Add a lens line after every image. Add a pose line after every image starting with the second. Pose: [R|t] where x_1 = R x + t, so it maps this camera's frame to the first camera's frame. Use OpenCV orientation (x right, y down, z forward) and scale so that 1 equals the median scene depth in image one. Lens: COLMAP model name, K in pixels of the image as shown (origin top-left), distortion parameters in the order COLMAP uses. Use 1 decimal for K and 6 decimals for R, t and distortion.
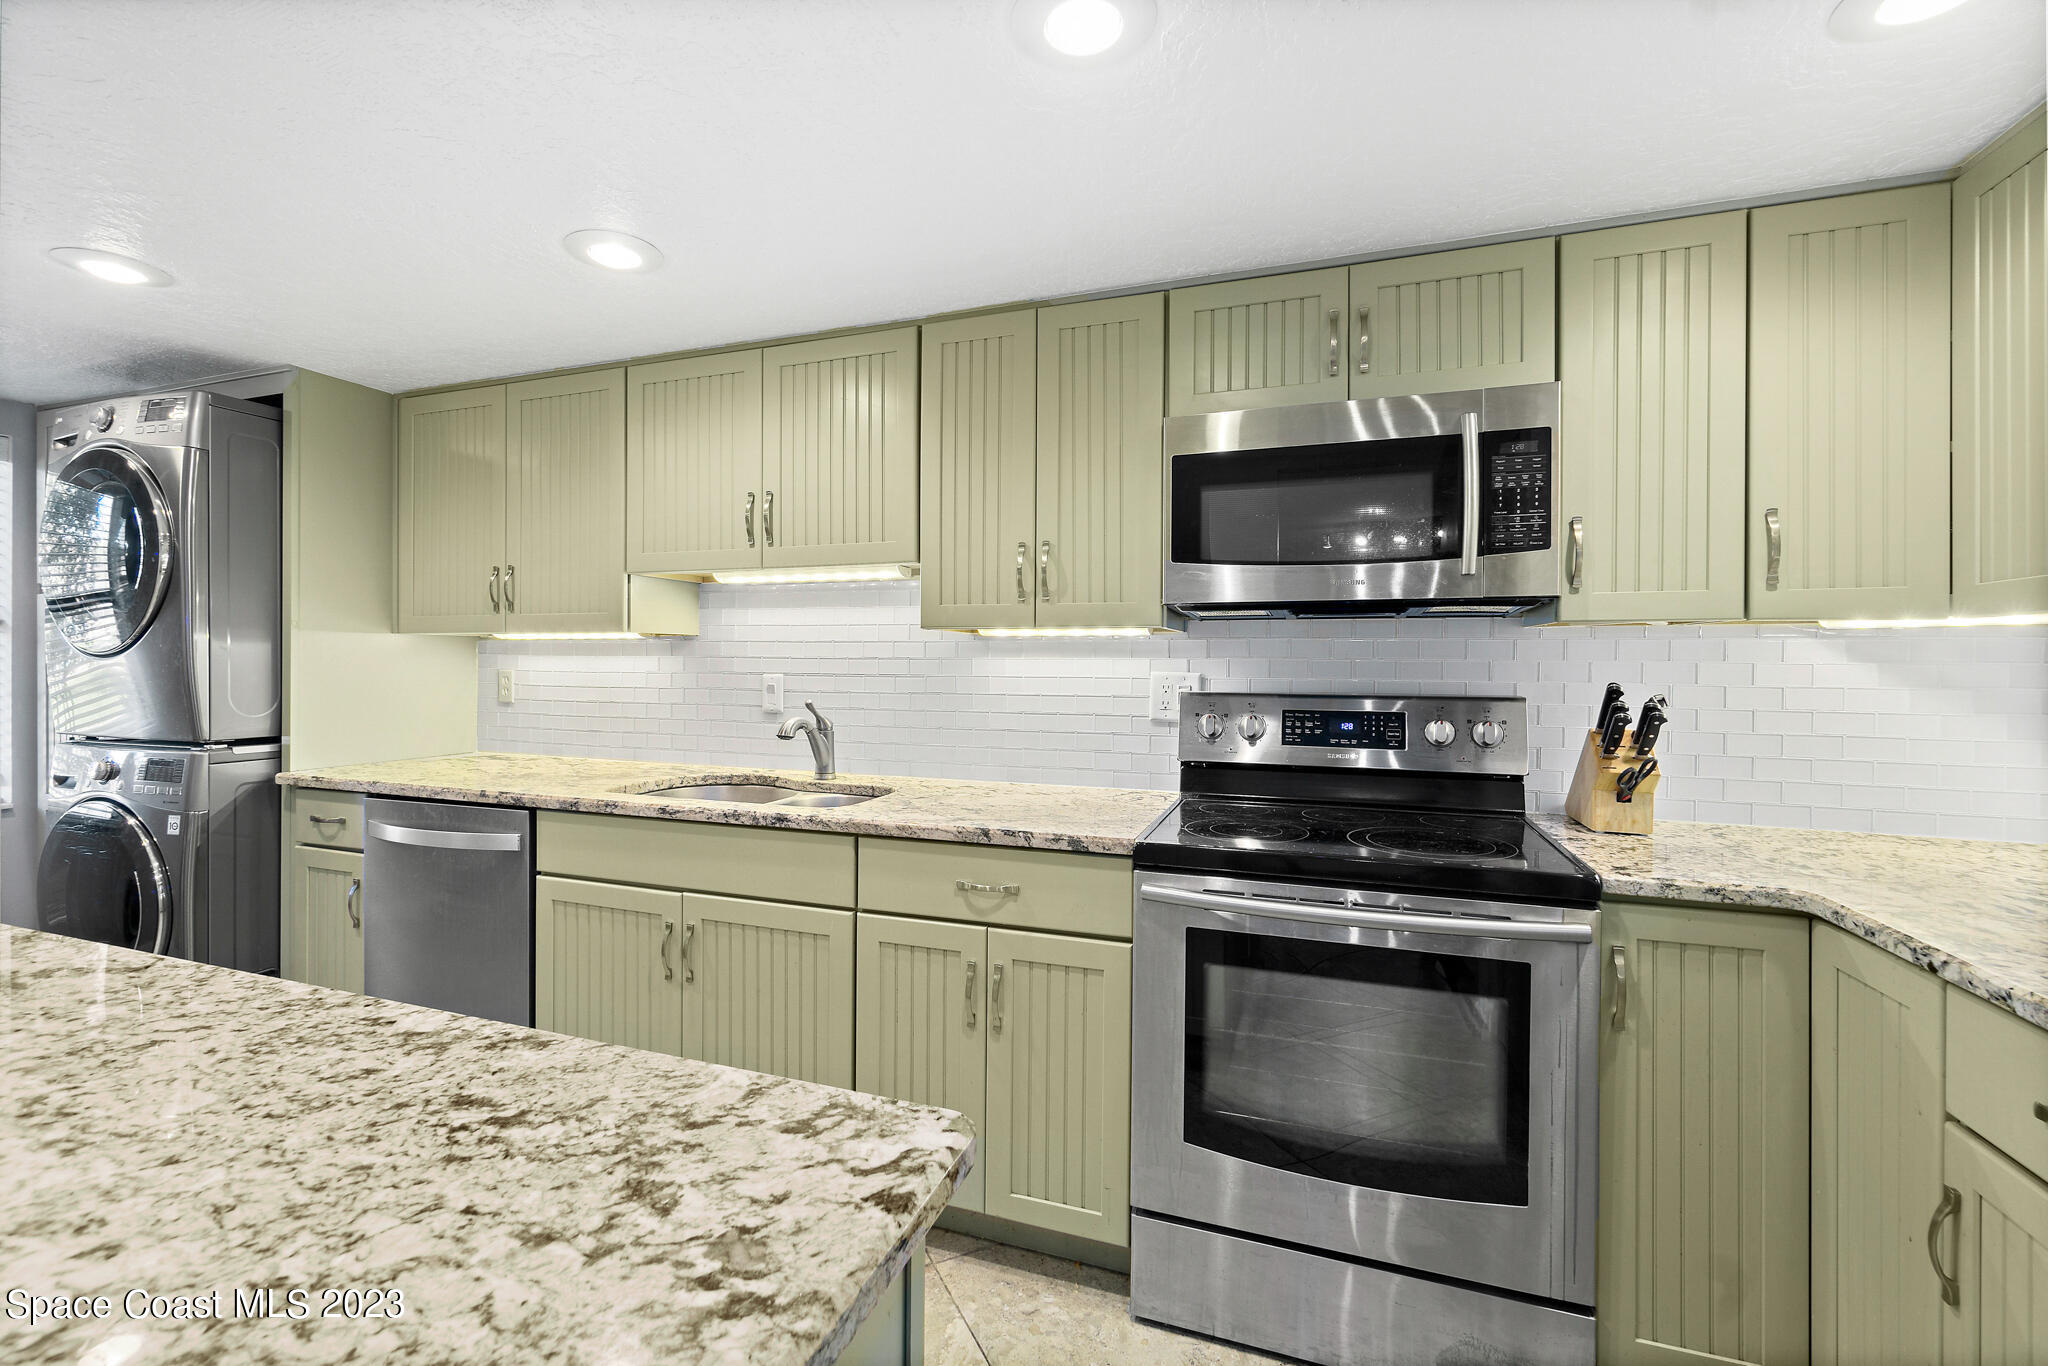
lens RADIAL K [[889.0, 0, 996.5], [0, 889.0, 665.7], [0, 0, 1]] dist [-0.005050, 0.000358]
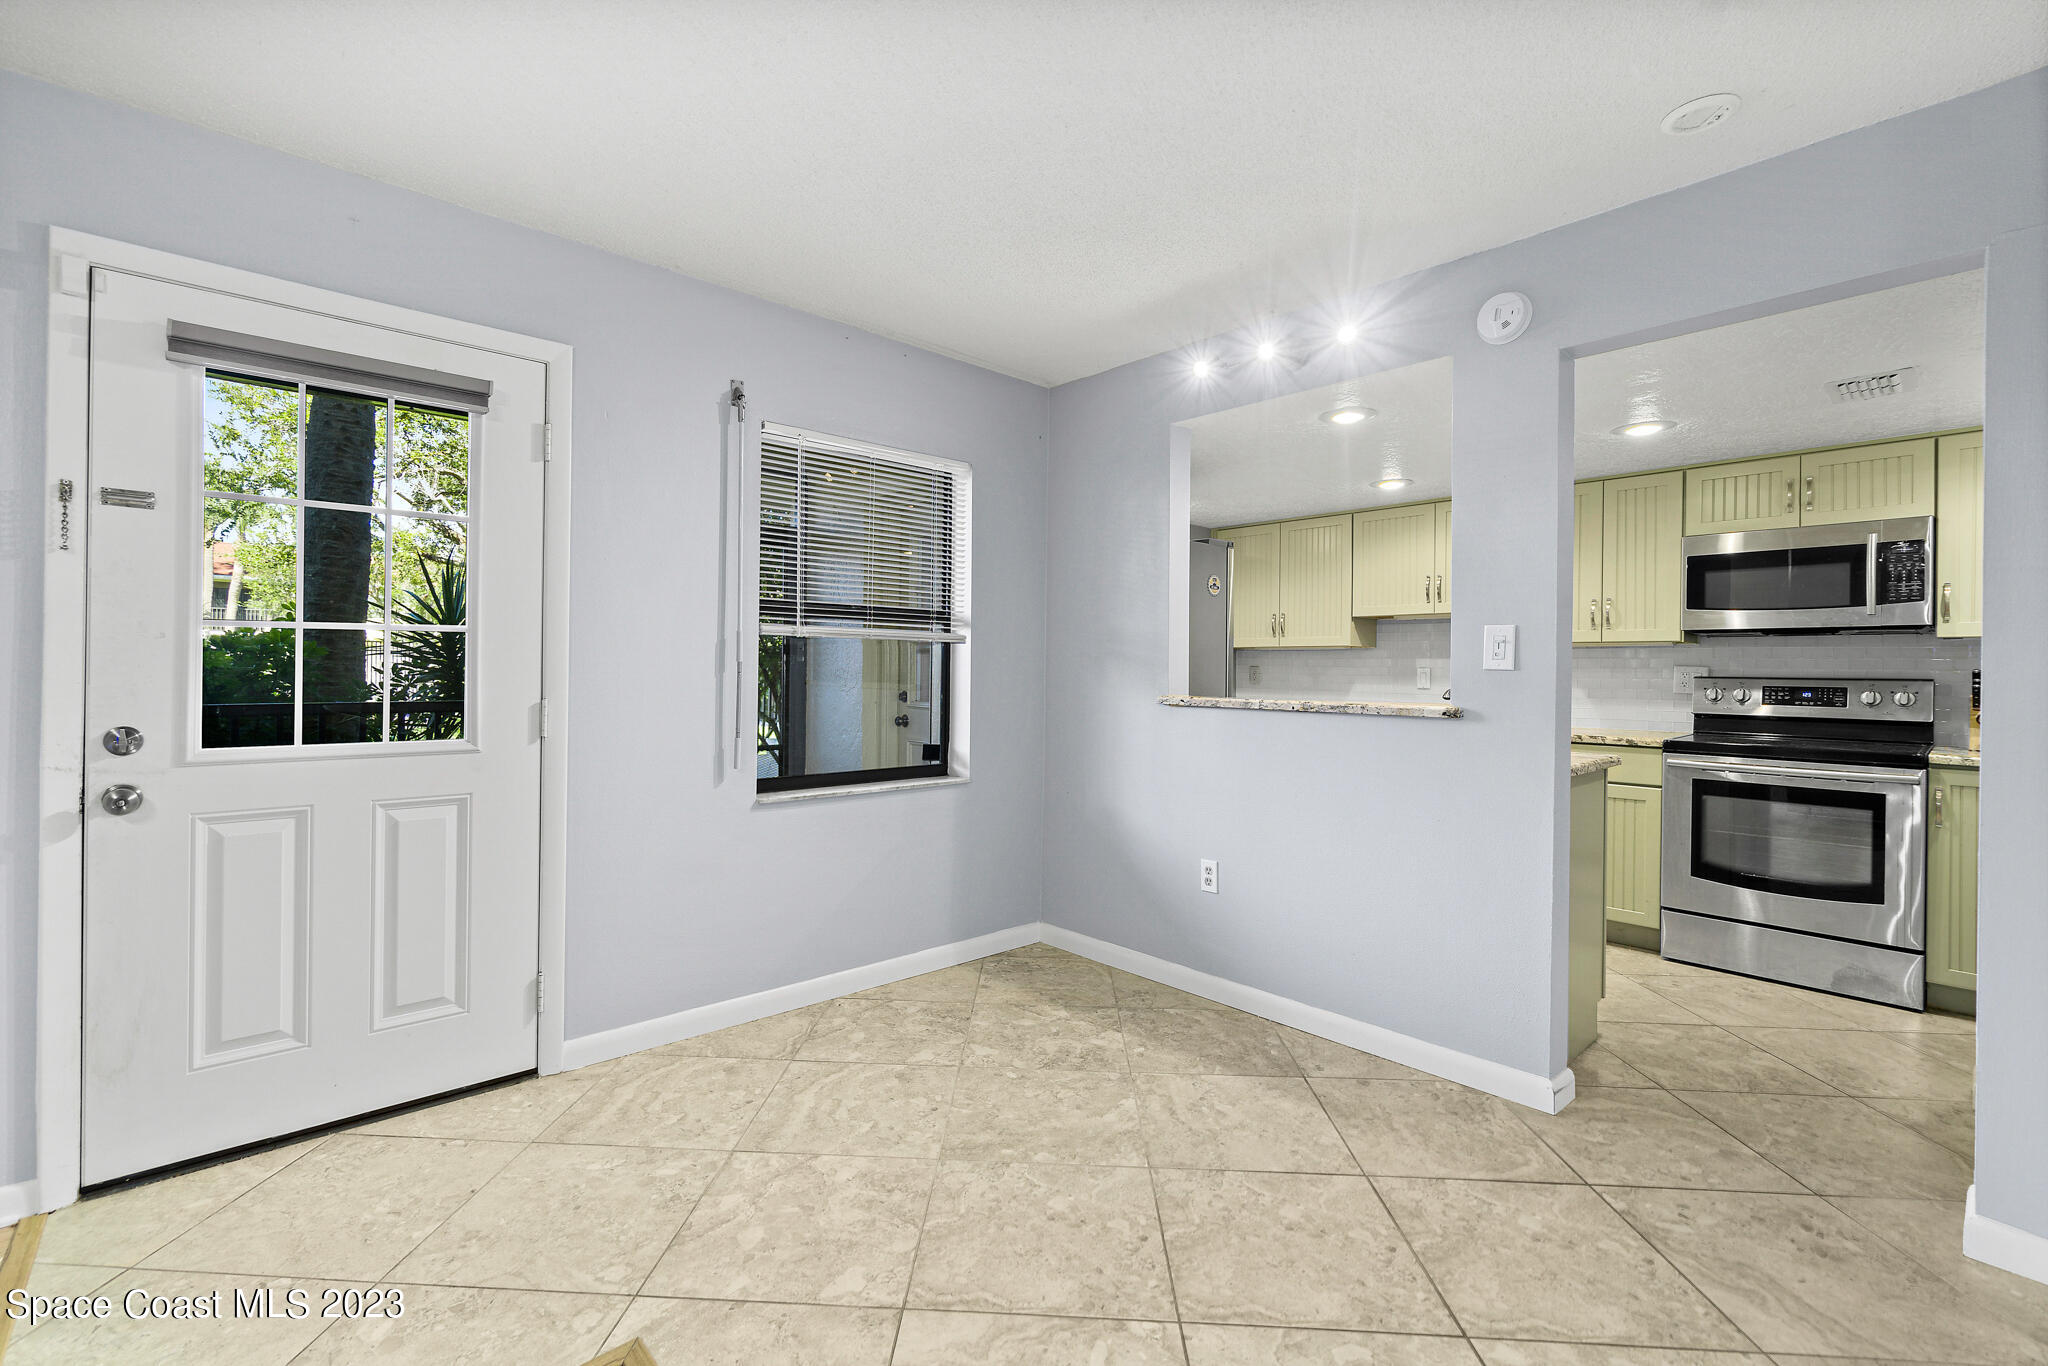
lens RADIAL K [[889.0, 0, 996.5], [0, 889.0, 665.7], [0, 0, 1]] dist [-0.005050, 0.000358]
pose [[0.882508, 0.003988, -0.470280, -0.262969], [-0.008435, 0.999937, -0.007349, 0.043206], [0.470222, 0.010453, 0.882486, -1.660376]]
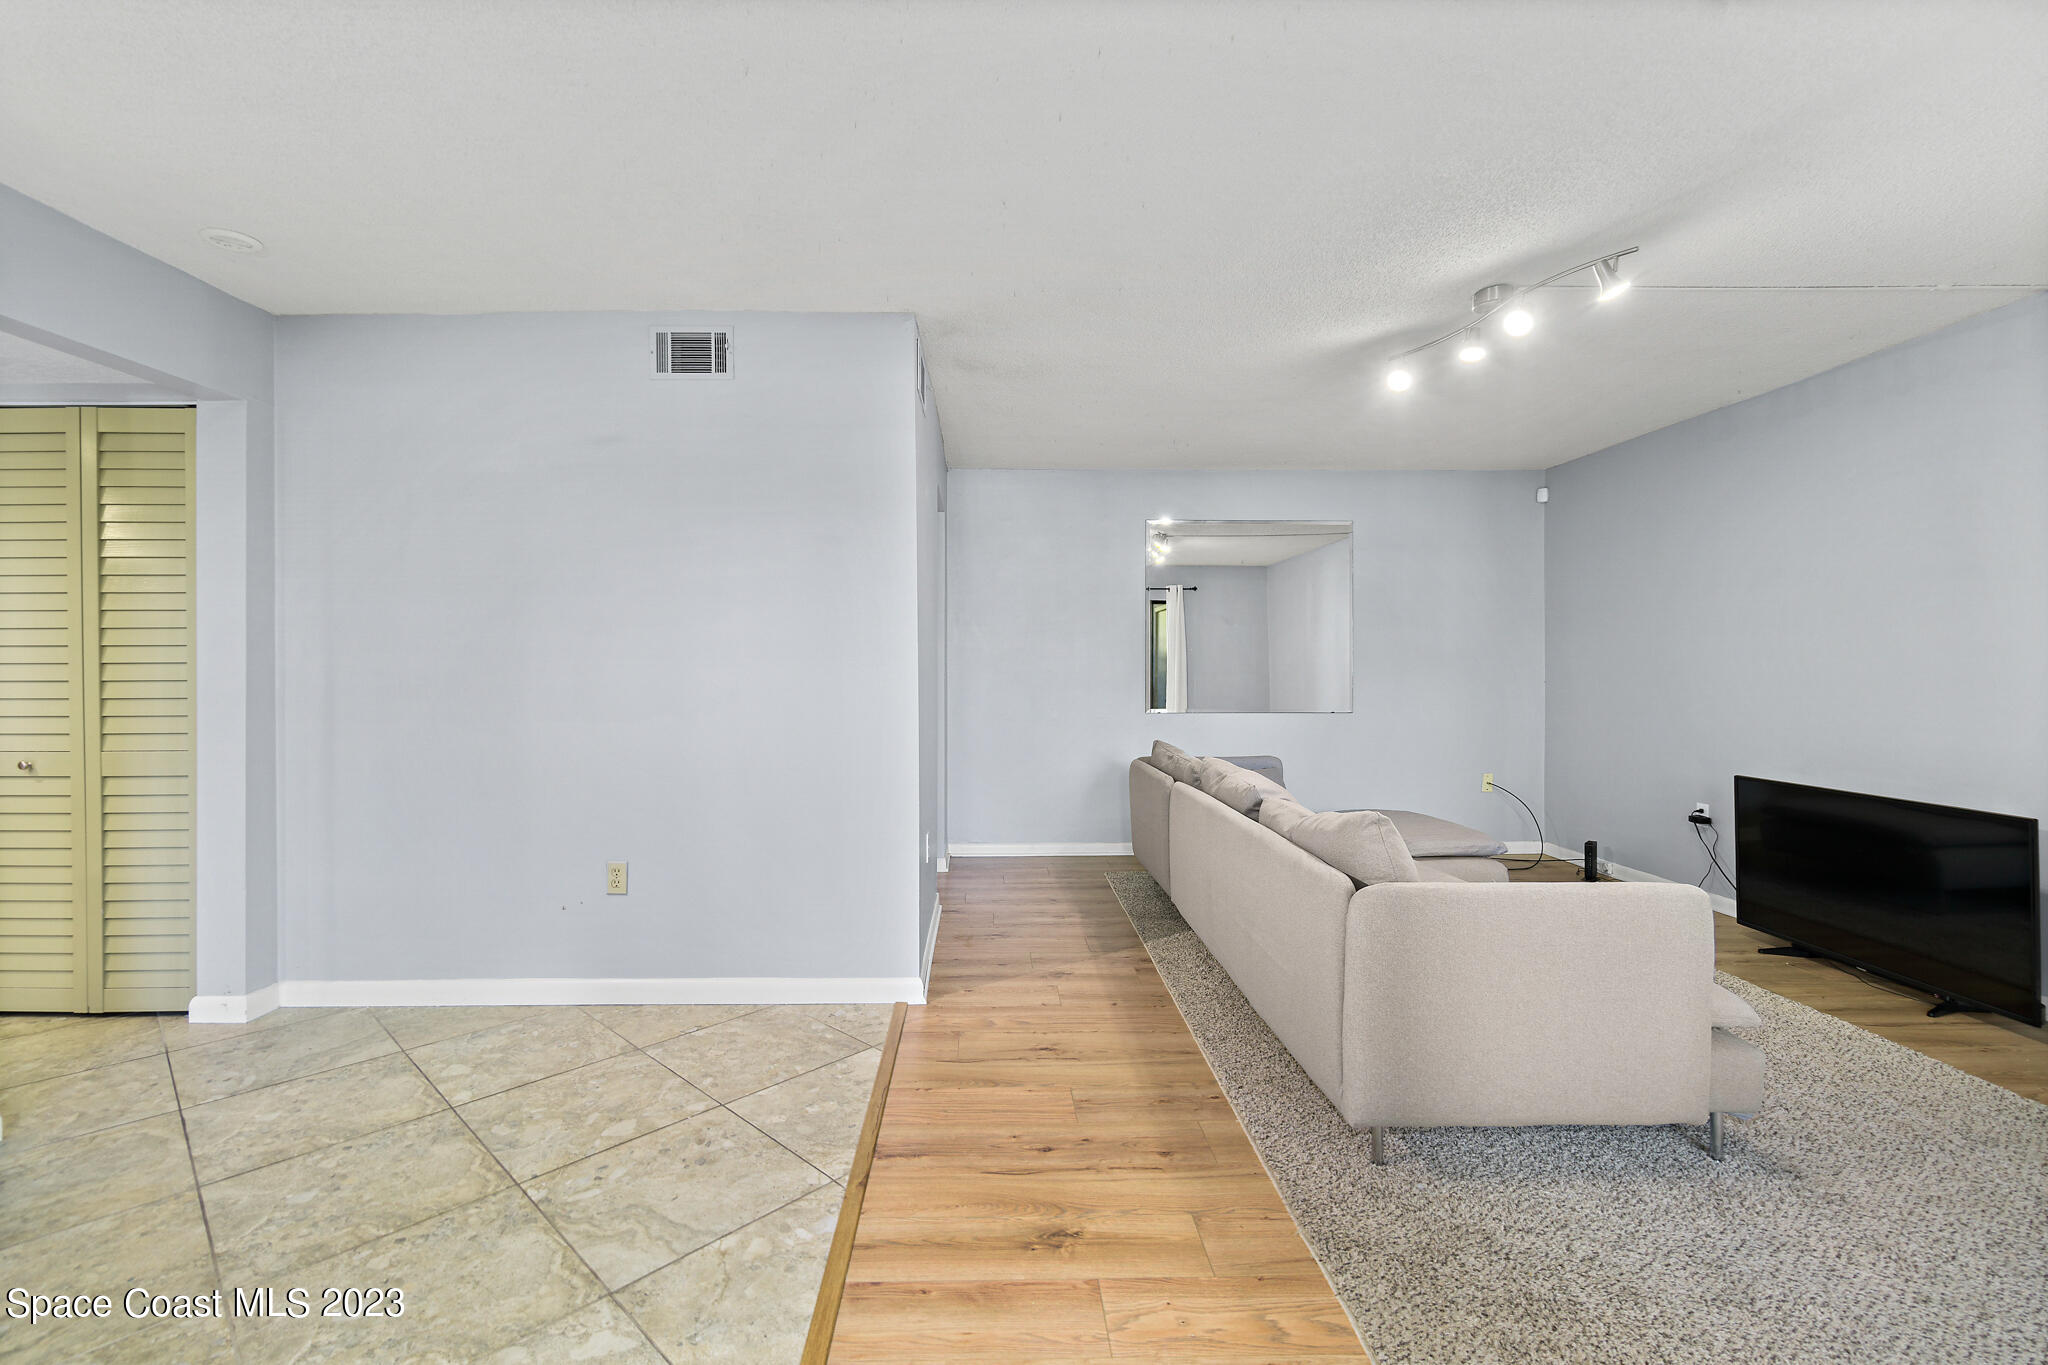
lens RADIAL K [[889.0, 0, 996.5], [0, 889.0, 665.2], [0, 0, 1]] dist [-0.005050, 0.000358]
pose [[-0.362901, -0.003785, 0.931820, -1.821100], [0.002952, 0.999982, 0.005211, 0.036527], [-0.931823, 0.004642, -0.362884, -0.918809]]
